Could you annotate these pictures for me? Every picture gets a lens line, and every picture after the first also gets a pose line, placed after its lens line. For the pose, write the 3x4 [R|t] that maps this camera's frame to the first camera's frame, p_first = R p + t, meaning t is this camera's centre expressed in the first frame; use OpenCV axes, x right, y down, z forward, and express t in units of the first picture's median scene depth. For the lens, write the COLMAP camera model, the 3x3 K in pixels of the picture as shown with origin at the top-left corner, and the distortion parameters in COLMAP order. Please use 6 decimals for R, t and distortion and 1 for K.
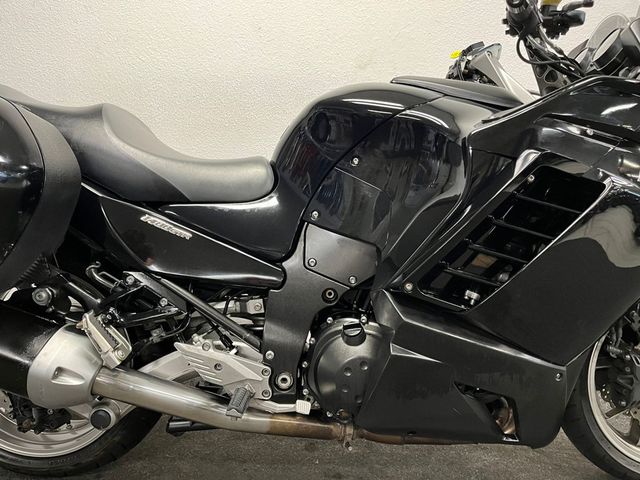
lens RADIAL K [[479.7, 0, 321.8], [0, 479.7, 242.3], [0, 0, 1]] dist [0.030265, -0.022878]
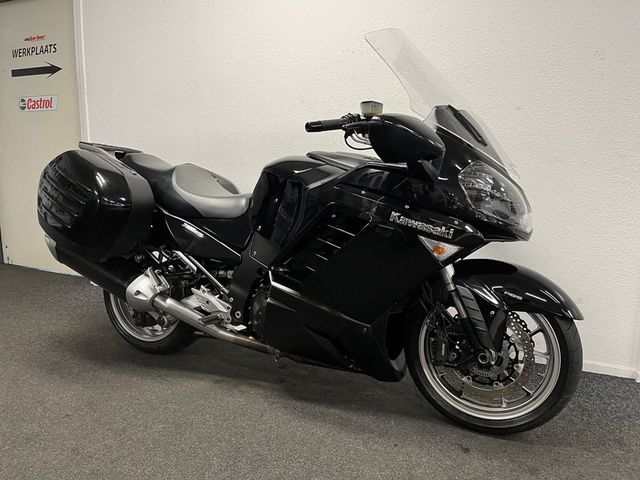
lens RADIAL K [[479.7, 0, 320.2], [0, 479.7, 238.0], [0, 0, 1]] dist [0.030265, -0.022878]
pose [[0.908846, 0.061617, -0.412557, 0.985377], [-0.065663, 0.997832, 0.004377, -0.042458], [0.411932, 0.023111, 0.910921, -0.600459]]
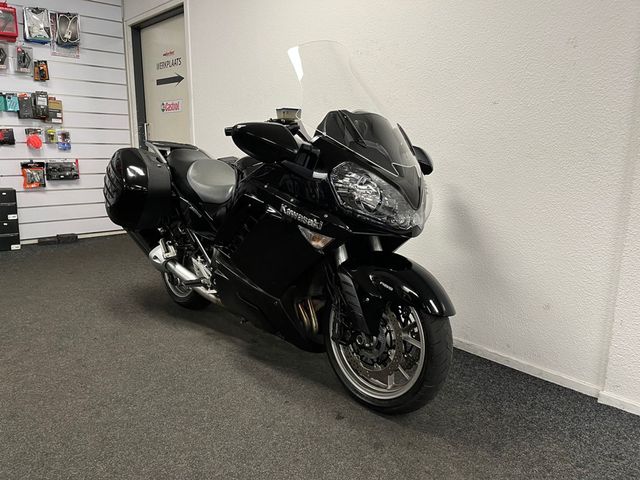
lens RADIAL K [[479.7, 0, 317.5], [0, 479.7, 241.0], [0, 0, 1]] dist [0.030265, -0.022878]
pose [[0.676423, 0.136017, -0.723845, 1.949768], [-0.116056, 0.990205, 0.077616, -0.150258], [0.727312, 0.031505, 0.685583, -0.253932]]
